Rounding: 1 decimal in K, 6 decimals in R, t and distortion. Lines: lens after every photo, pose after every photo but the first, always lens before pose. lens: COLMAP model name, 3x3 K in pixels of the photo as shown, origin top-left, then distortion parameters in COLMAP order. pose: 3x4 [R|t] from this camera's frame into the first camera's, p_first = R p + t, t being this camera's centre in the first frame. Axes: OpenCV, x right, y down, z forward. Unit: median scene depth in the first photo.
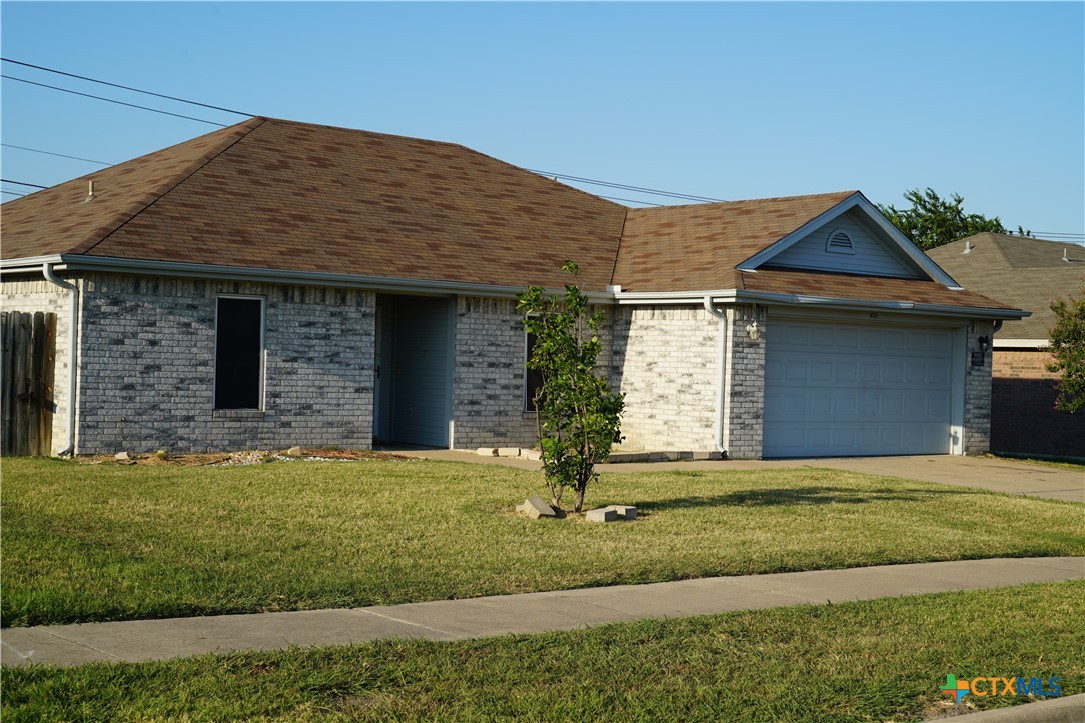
lens RADIAL K [[1531.9, 0, 542.5], [0, 1531.9, 361.5], [0, 0, 1]] dist [0.014702, 0.008417]
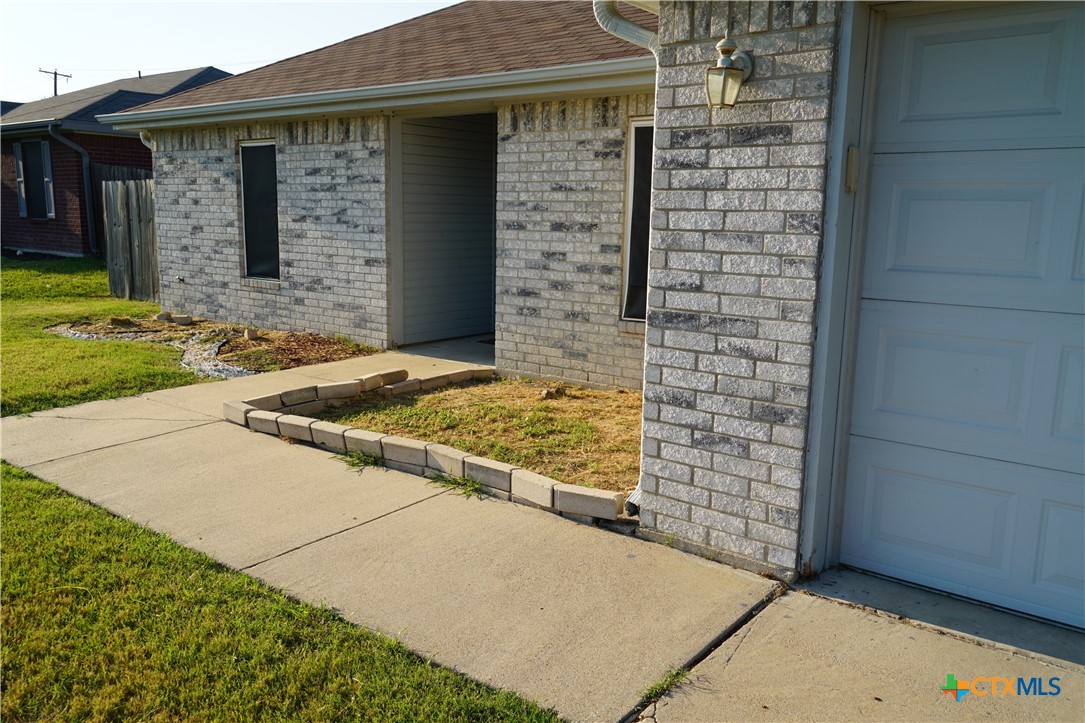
lens RADIAL K [[860.6, 0, 542.5], [0, 860.6, 361.5], [0, 0, 1]] dist [0.007500, 0.001058]
pose [[0.216886, 0.139522, -0.966175, 0.287685], [-0.012595, 0.990051, 0.140143, 0.007360], [0.976116, -0.018227, 0.216486, 0.987001]]
